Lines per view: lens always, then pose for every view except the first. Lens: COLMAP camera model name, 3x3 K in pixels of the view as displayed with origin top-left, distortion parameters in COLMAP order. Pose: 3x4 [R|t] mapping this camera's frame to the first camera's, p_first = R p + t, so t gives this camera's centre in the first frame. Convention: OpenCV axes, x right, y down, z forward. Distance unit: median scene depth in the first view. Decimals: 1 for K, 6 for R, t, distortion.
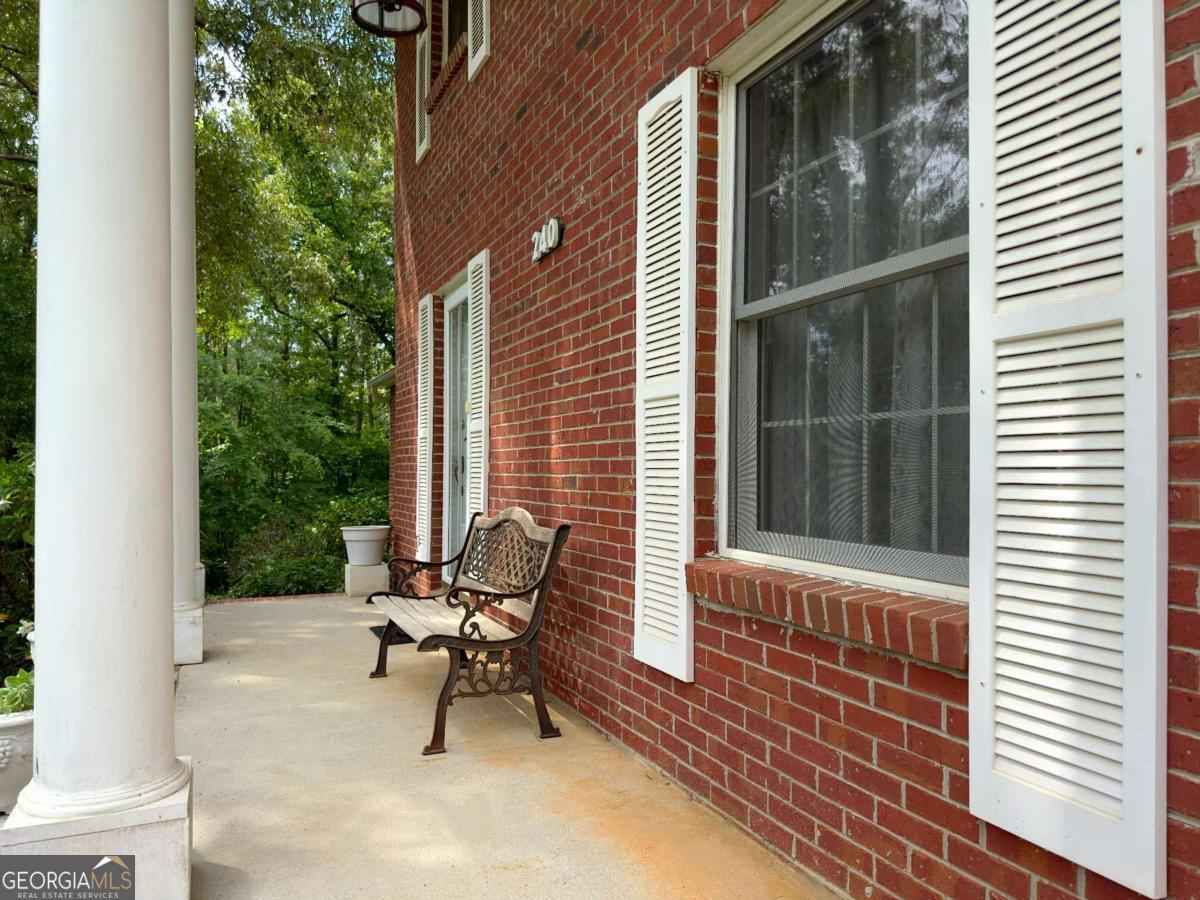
lens RADIAL K [[848.3, 0, 600.0], [0, 848.3, 450.0], [0, 0, 1]] dist [0.124176, -0.166538]
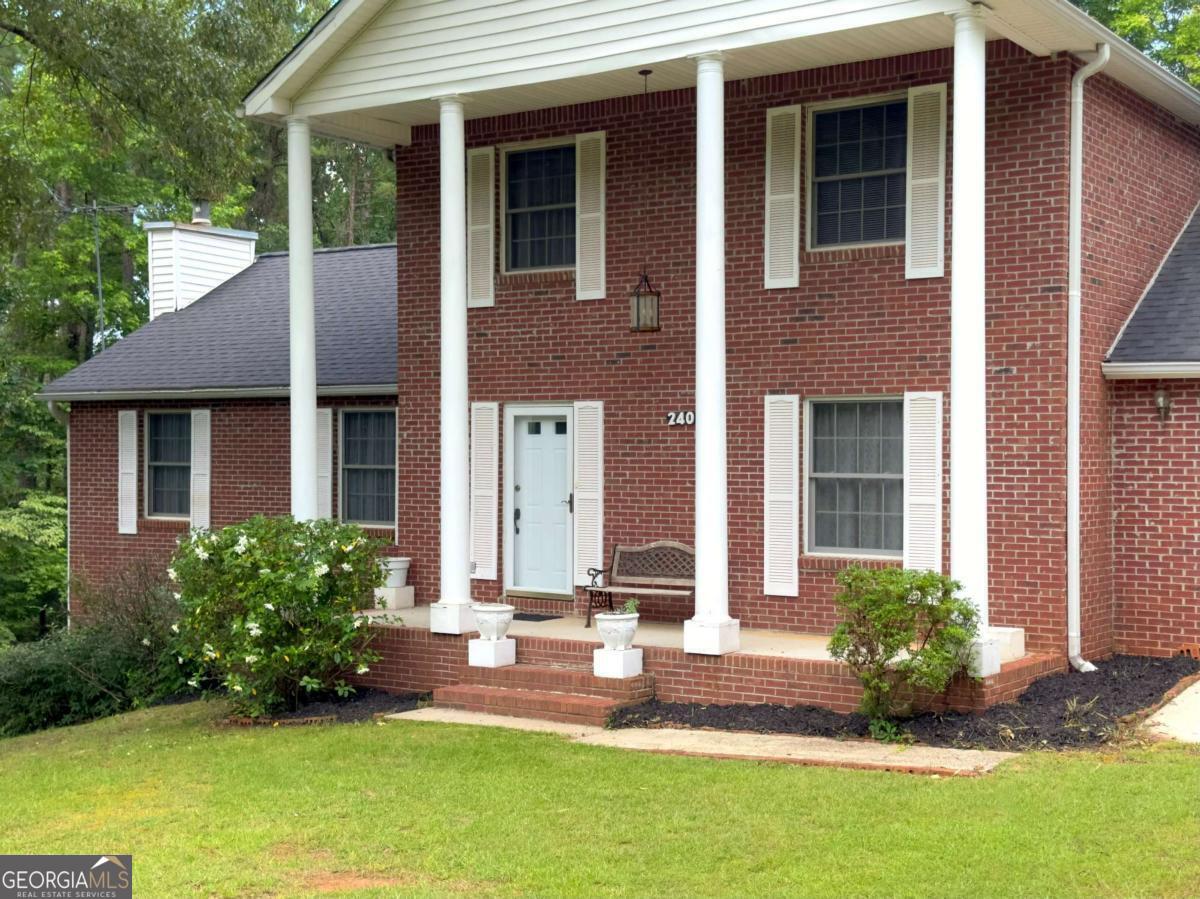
lens RADIAL K [[1659.7, 0, 600.0], [0, 1659.7, 449.5], [0, 0, 1]] dist [0.136245, -0.004246]
pose [[0.864396, -0.006509, 0.502770, -3.775361], [-0.006398, 0.999693, 0.023943, -0.422496], [-0.502771, -0.023913, 0.864089, -4.075991]]
